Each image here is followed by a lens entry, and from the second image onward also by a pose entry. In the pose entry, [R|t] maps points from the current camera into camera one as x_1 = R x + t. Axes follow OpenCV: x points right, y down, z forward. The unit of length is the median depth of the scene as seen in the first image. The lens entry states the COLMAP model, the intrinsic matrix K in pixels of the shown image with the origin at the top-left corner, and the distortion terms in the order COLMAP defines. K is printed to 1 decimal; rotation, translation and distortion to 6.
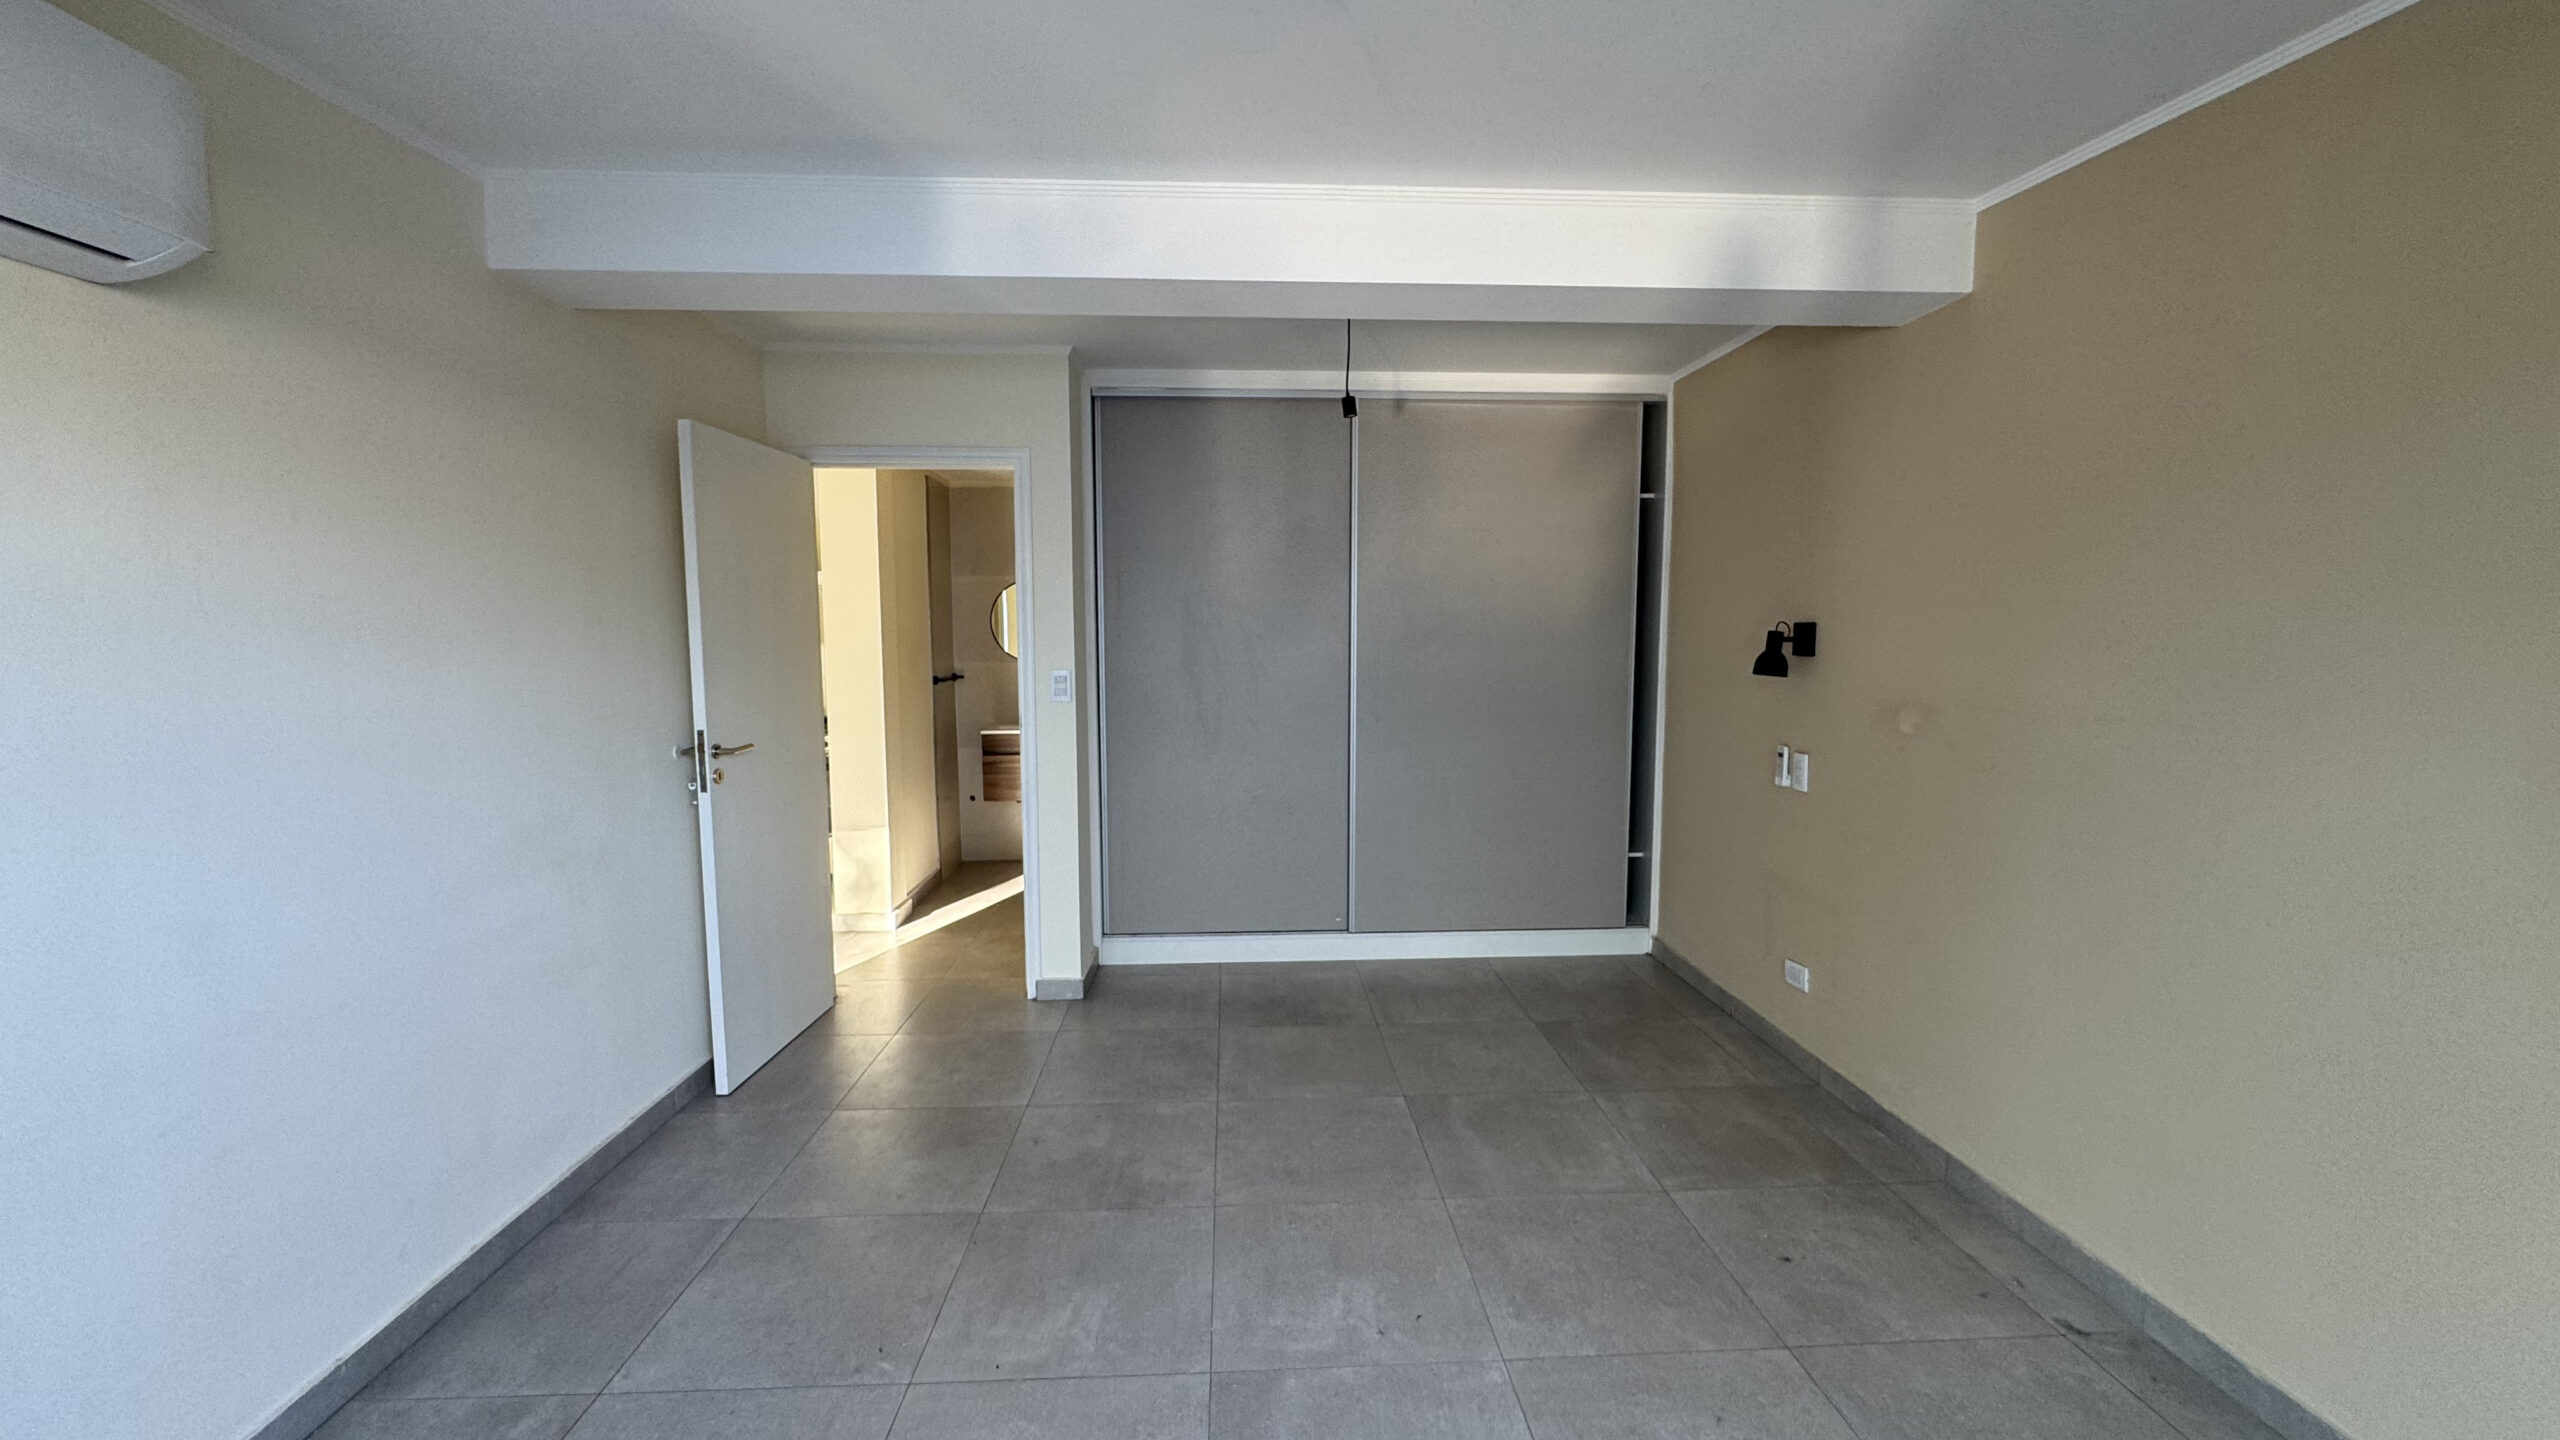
lens RADIAL K [[1037.0, 0, 1277.9], [0, 1037.0, 724.0], [0, 0, 1]] dist [-0.000507, 0.000070]
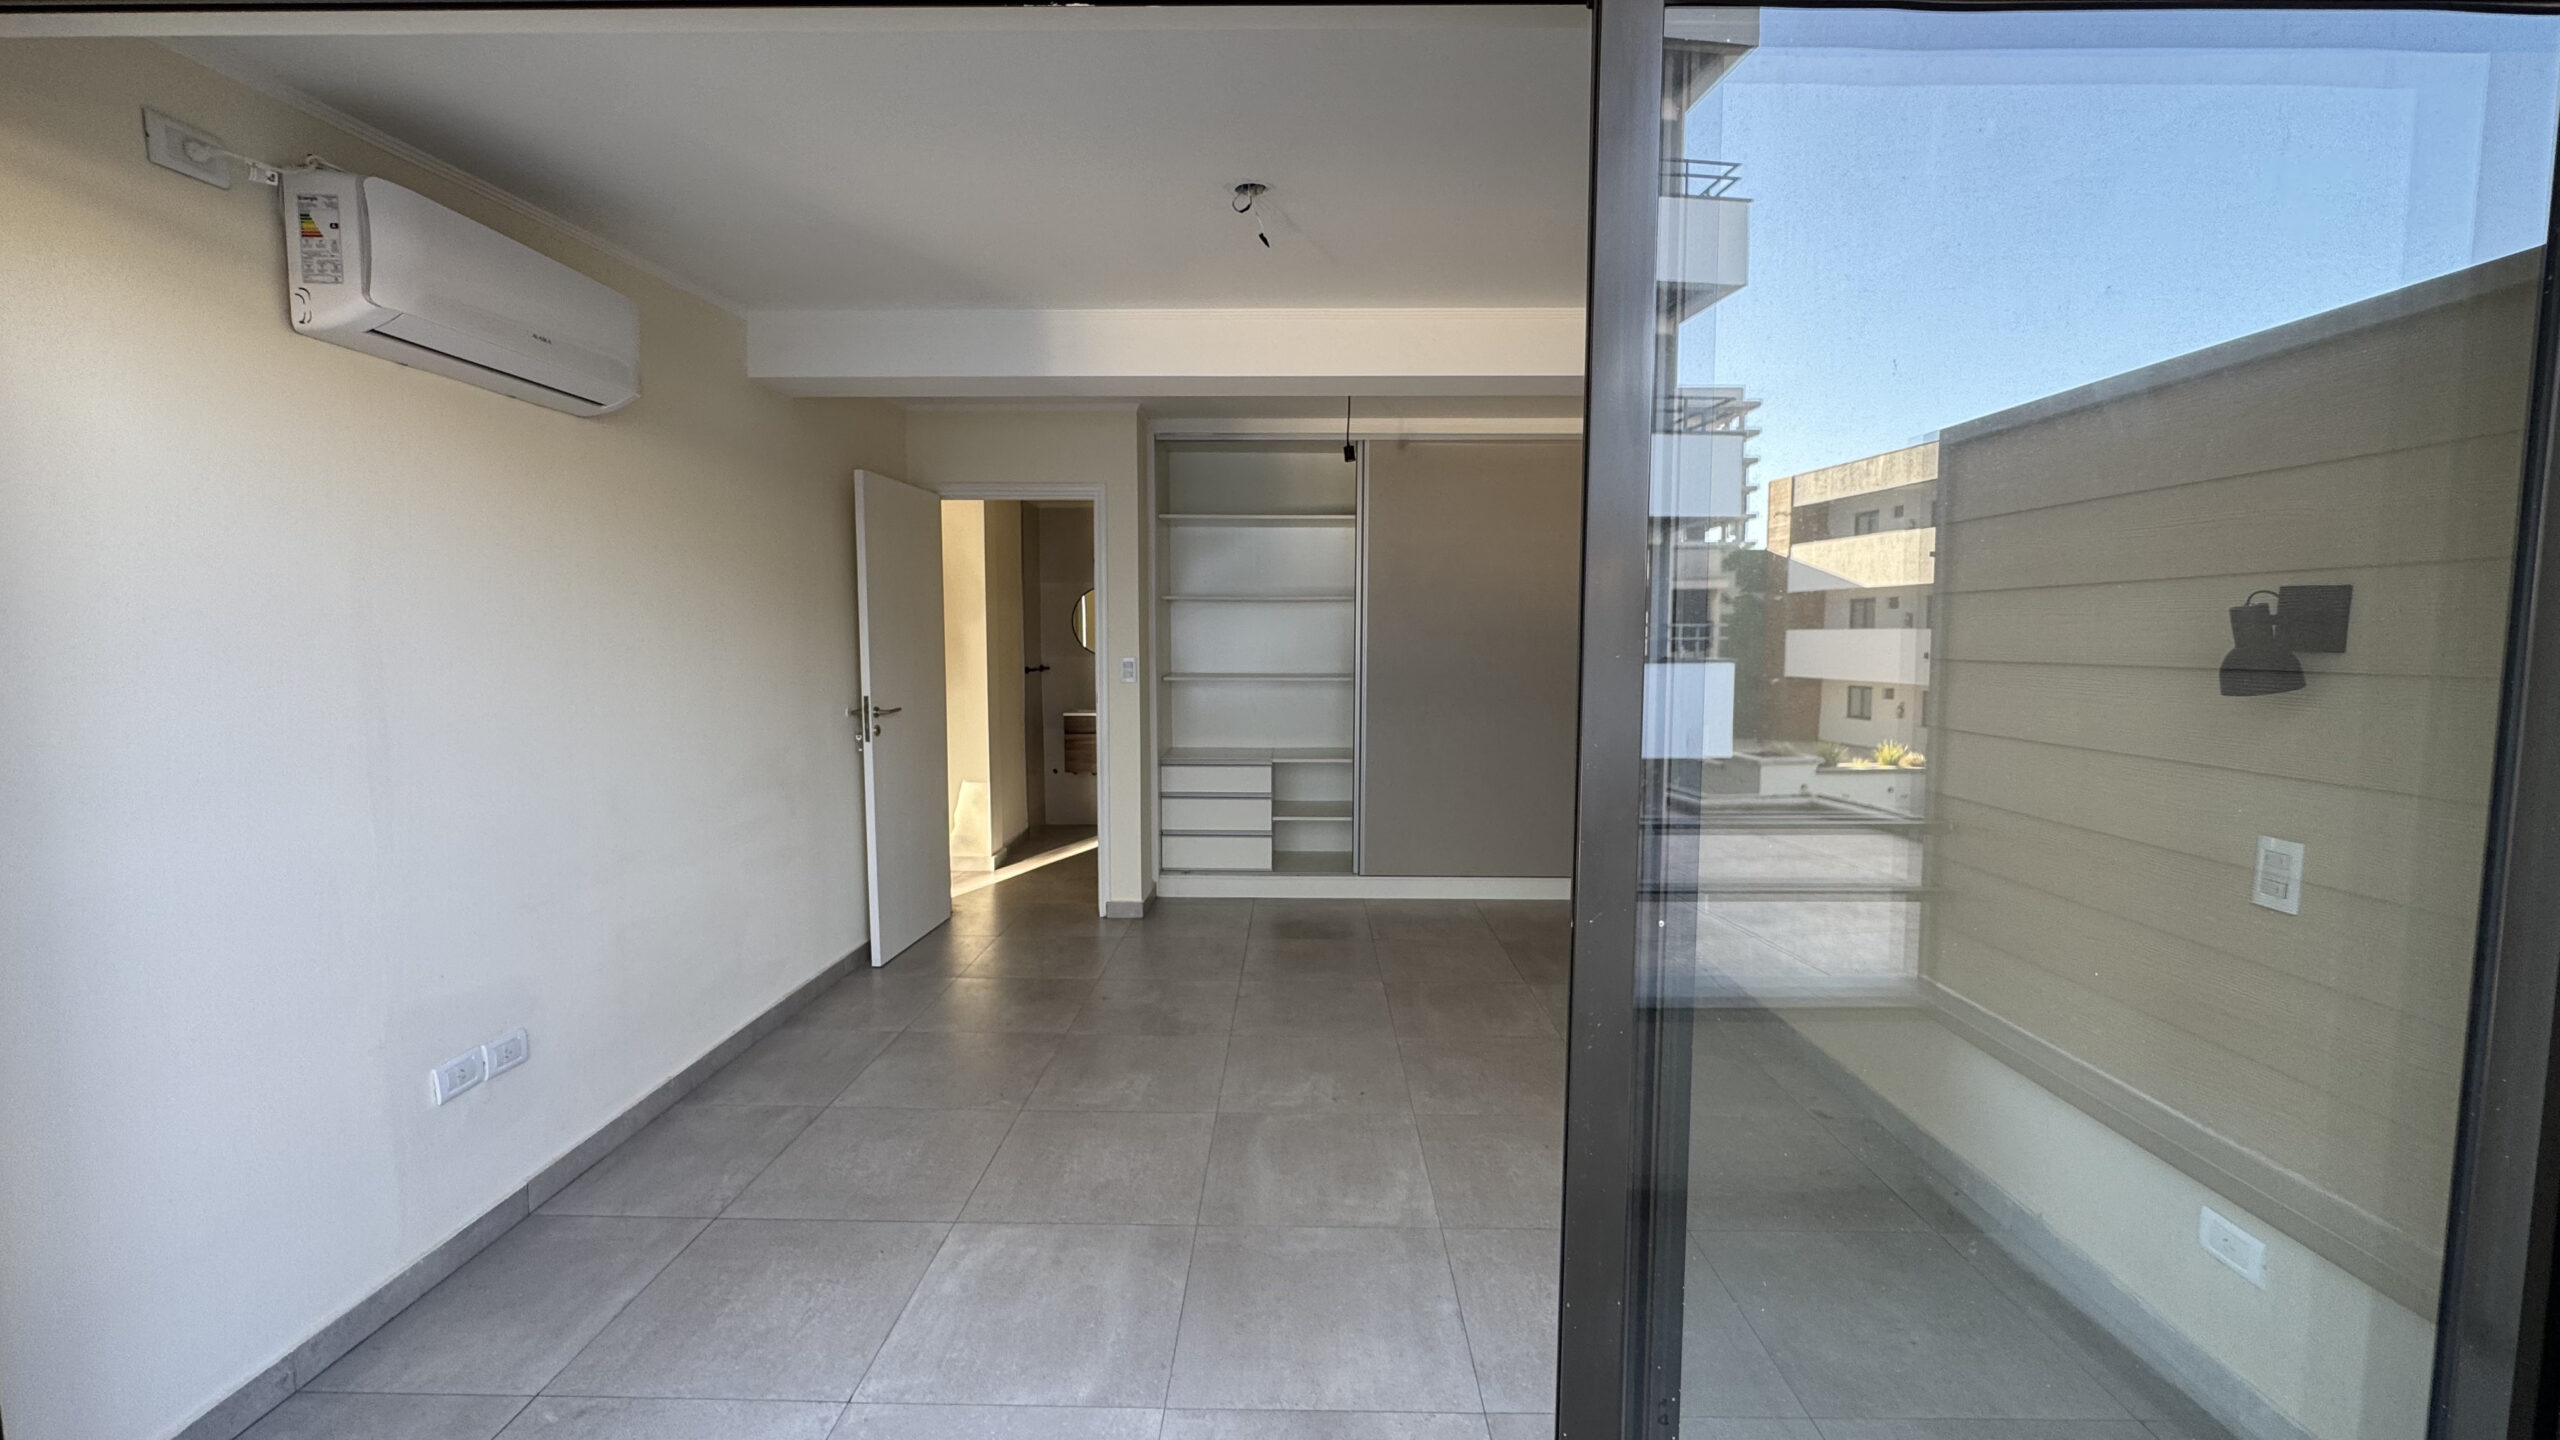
lens RADIAL K [[1037.0, 0, 1277.9], [0, 1037.0, 724.0], [0, 0, 1]] dist [-0.000507, 0.000070]
pose [[0.997560, 0.010494, -0.069025, 0.076683], [-0.010928, 0.999923, -0.005919, 0.043037], [0.068958, 0.006658, 0.997597, -0.315226]]
